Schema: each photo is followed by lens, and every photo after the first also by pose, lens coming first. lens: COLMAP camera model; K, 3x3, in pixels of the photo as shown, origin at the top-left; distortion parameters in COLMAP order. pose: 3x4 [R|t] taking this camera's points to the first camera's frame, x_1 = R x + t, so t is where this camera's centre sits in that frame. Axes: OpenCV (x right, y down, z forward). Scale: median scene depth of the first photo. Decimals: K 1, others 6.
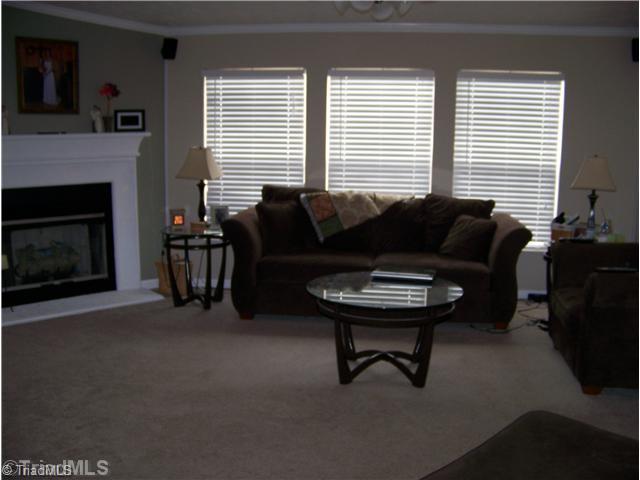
lens RADIAL K [[683.1, 0, 299.6], [0, 683.1, 239.8], [0, 0, 1]] dist [-0.362614, 0.471431]
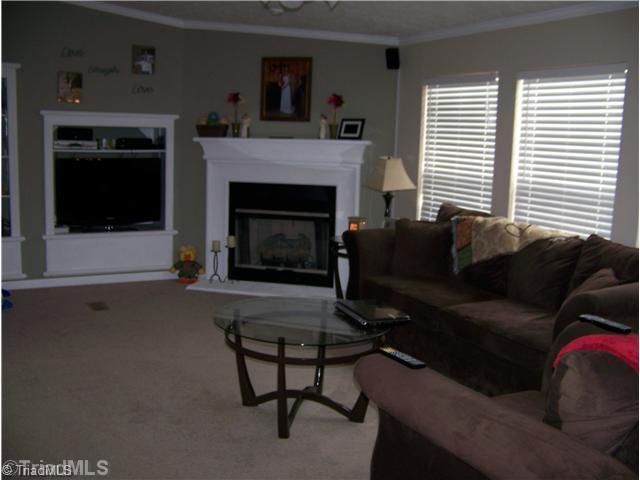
lens RADIAL K [[683.1, 0, 299.6], [0, 683.1, 239.8], [0, 0, 1]] dist [-0.362614, 0.471431]
pose [[0.539086, 0.130130, -0.832137, 0.613459], [-0.147391, 0.987322, 0.058913, -0.058059], [0.829254, 0.090890, 0.551432, 0.360094]]
